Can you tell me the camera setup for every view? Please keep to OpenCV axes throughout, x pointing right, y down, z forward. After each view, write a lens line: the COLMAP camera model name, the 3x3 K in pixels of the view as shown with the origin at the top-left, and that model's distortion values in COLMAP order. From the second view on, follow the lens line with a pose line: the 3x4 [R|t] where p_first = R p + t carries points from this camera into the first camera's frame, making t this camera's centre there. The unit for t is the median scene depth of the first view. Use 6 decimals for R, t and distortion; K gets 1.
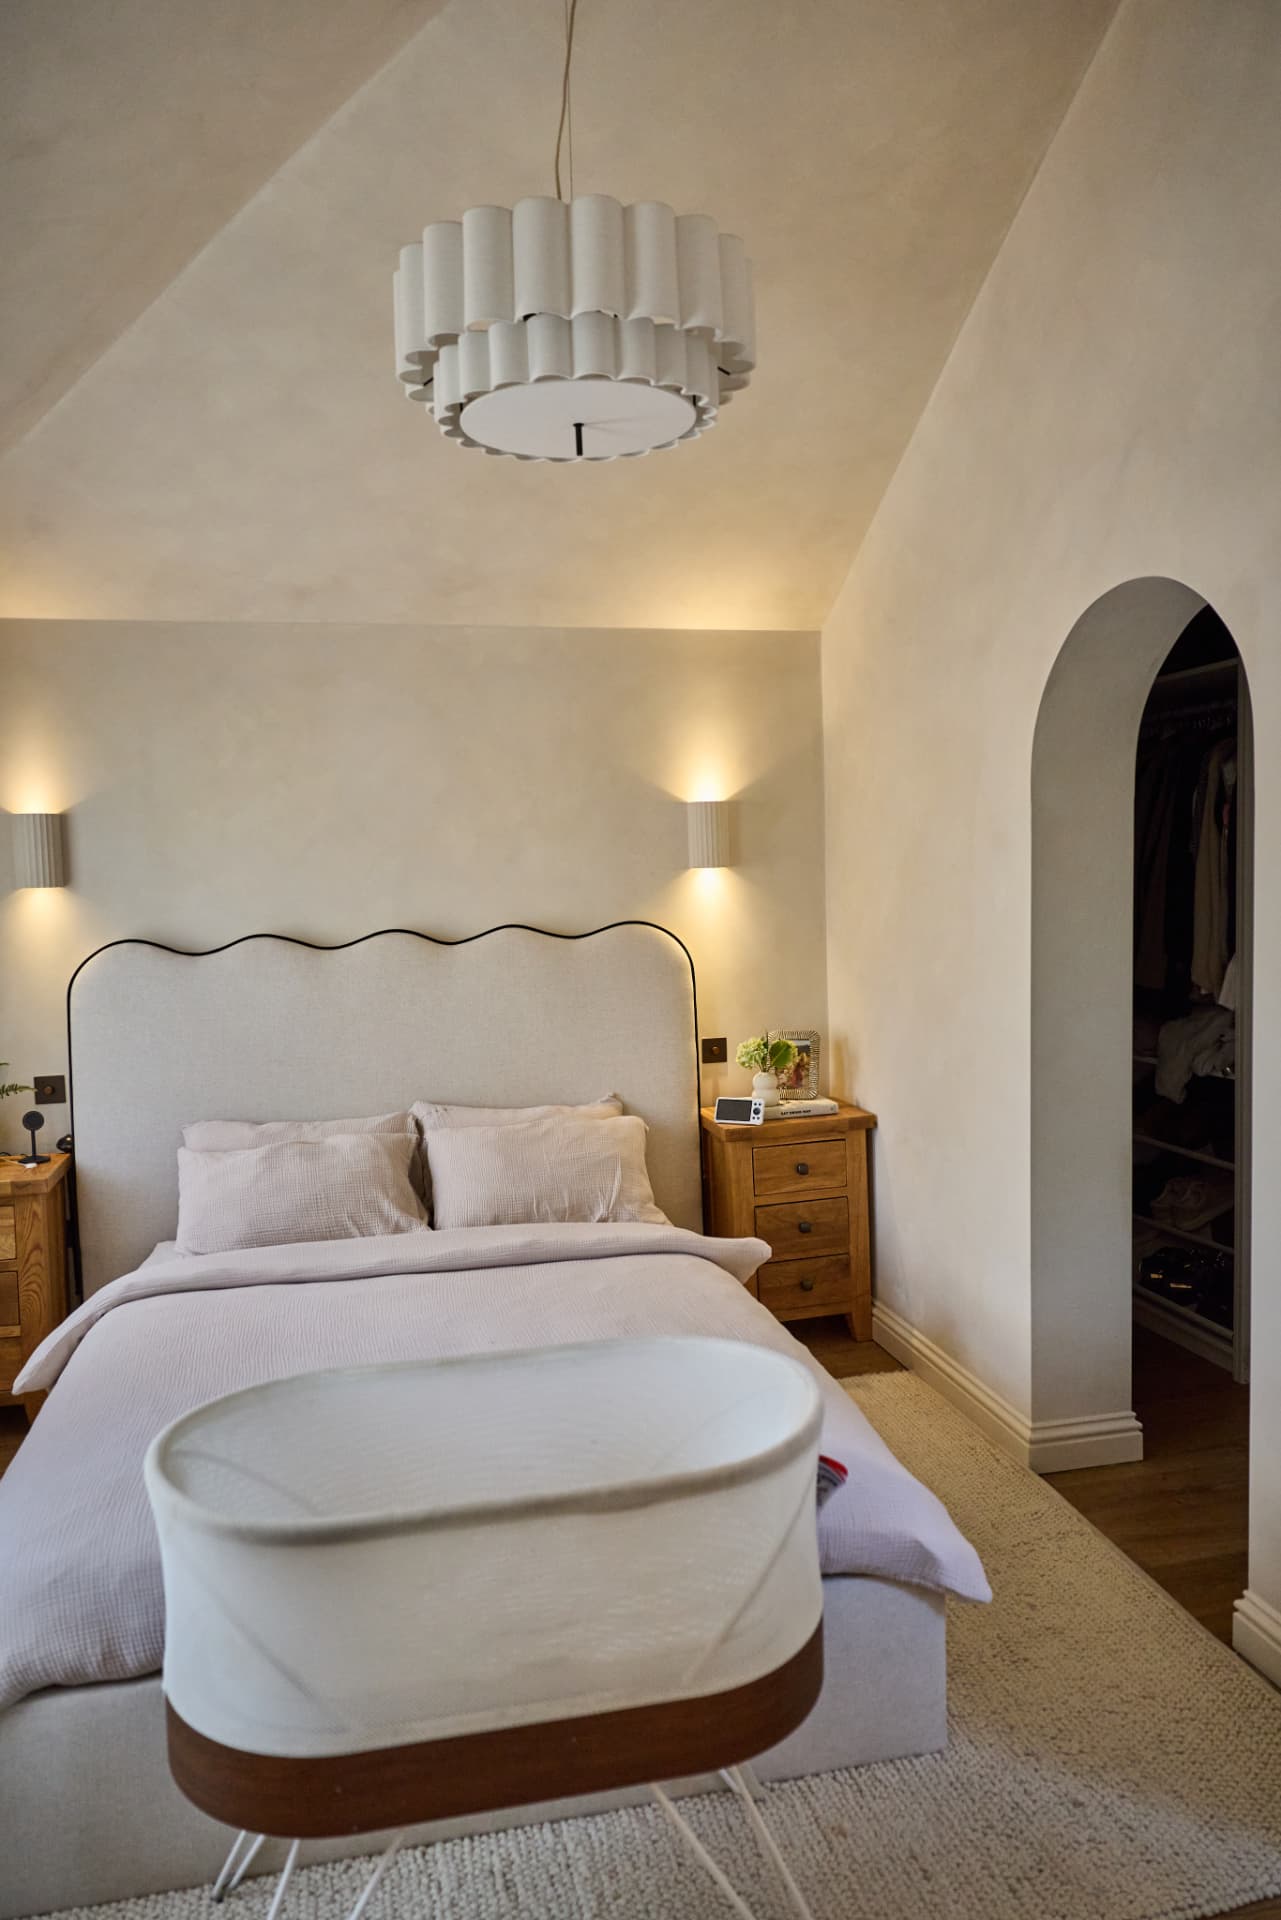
lens RADIAL K [[1468.1, 0, 640.5], [0, 1468.1, 960.0], [0, 0, 1]] dist [0.066010, -0.004527]
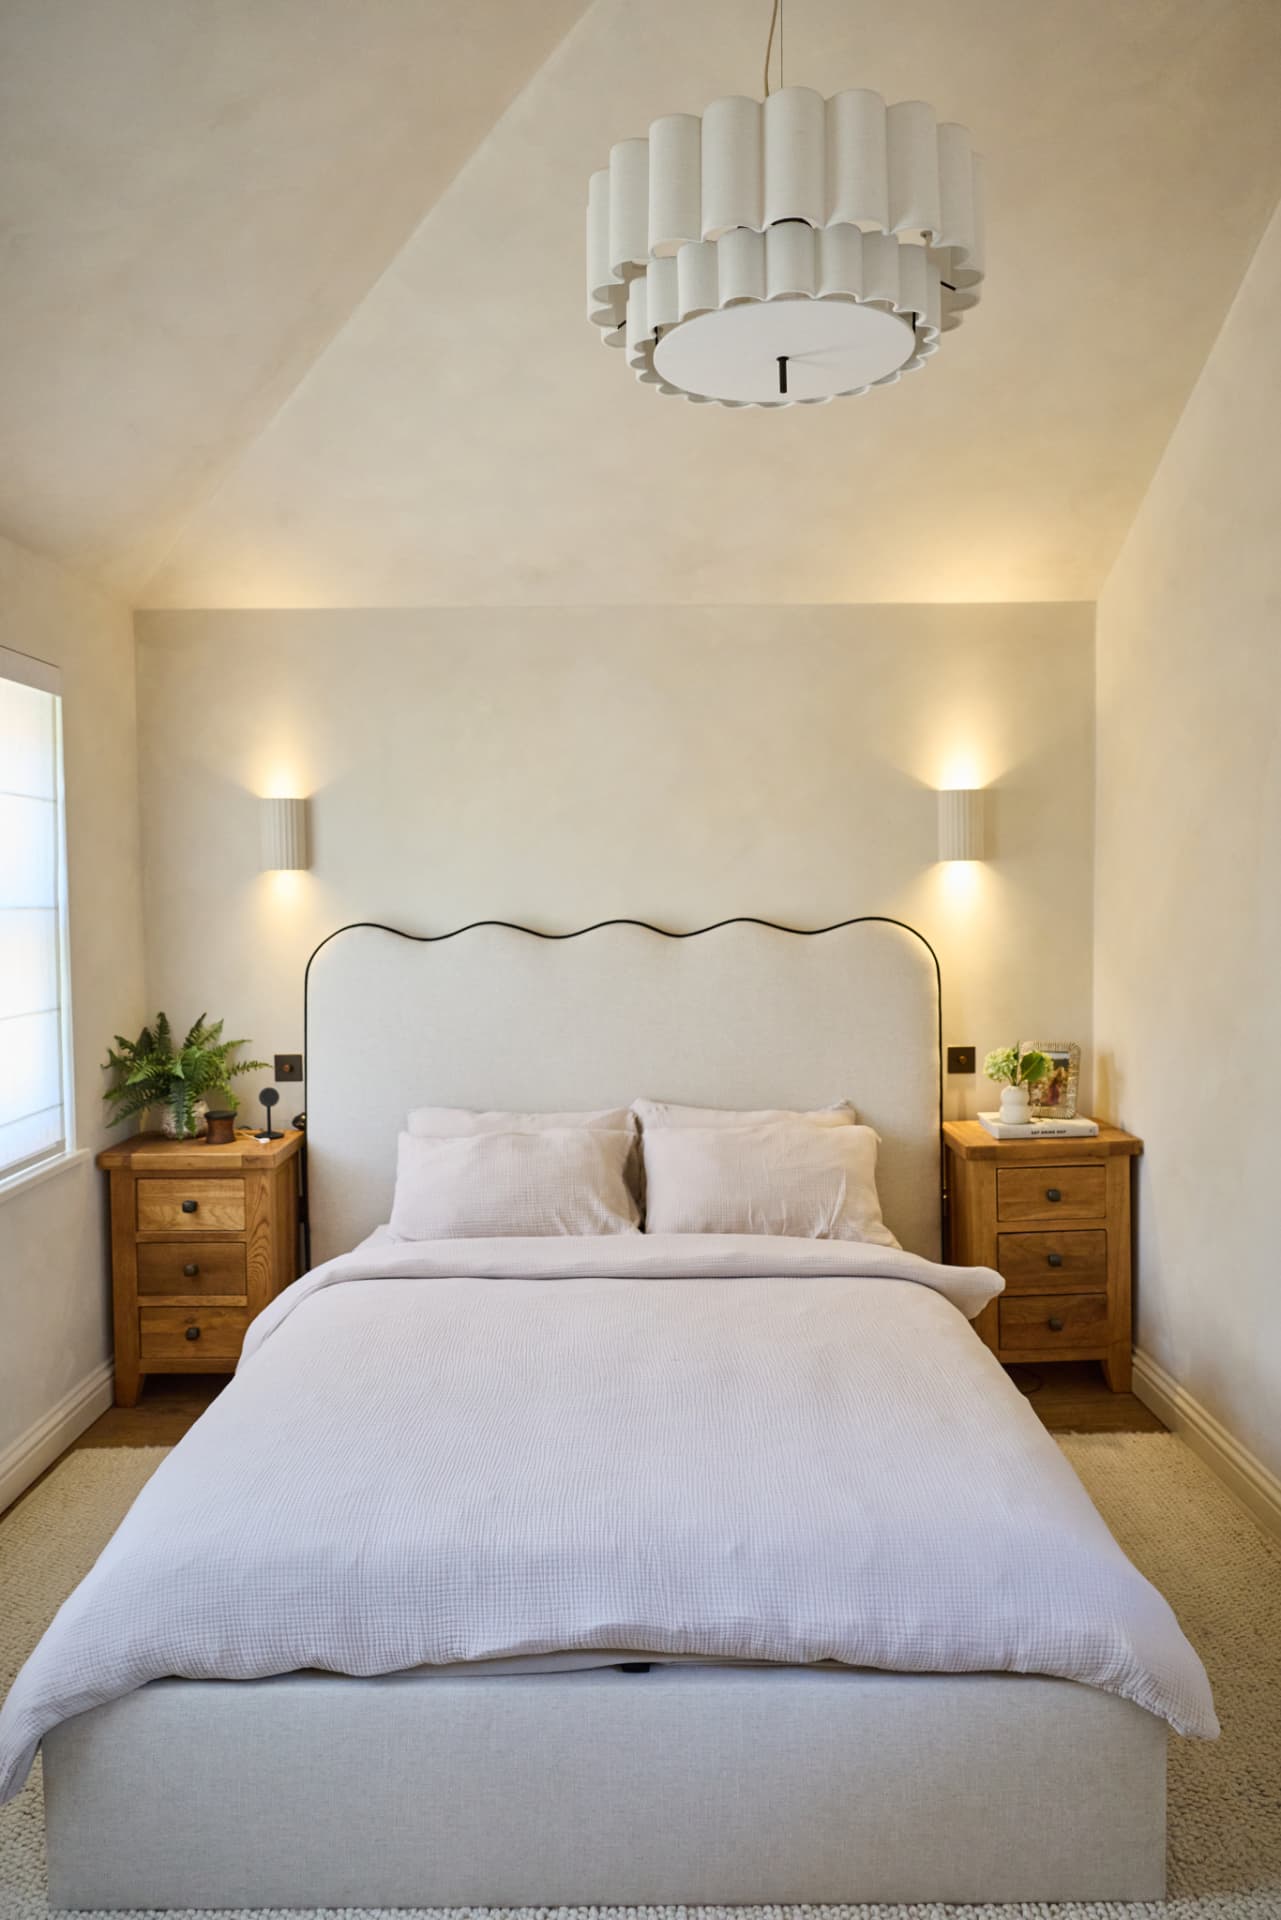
lens RADIAL K [[1429.5, 0, 640.5], [0, 1429.5, 960.0], [0, 0, 1]] dist [0.042203, 0.001645]
pose [[0.974847, 0.029126, -0.220964, 0.056841], [-0.030473, 0.999532, -0.002685, 0.008363], [0.220782, 0.009350, 0.975278, 0.089552]]
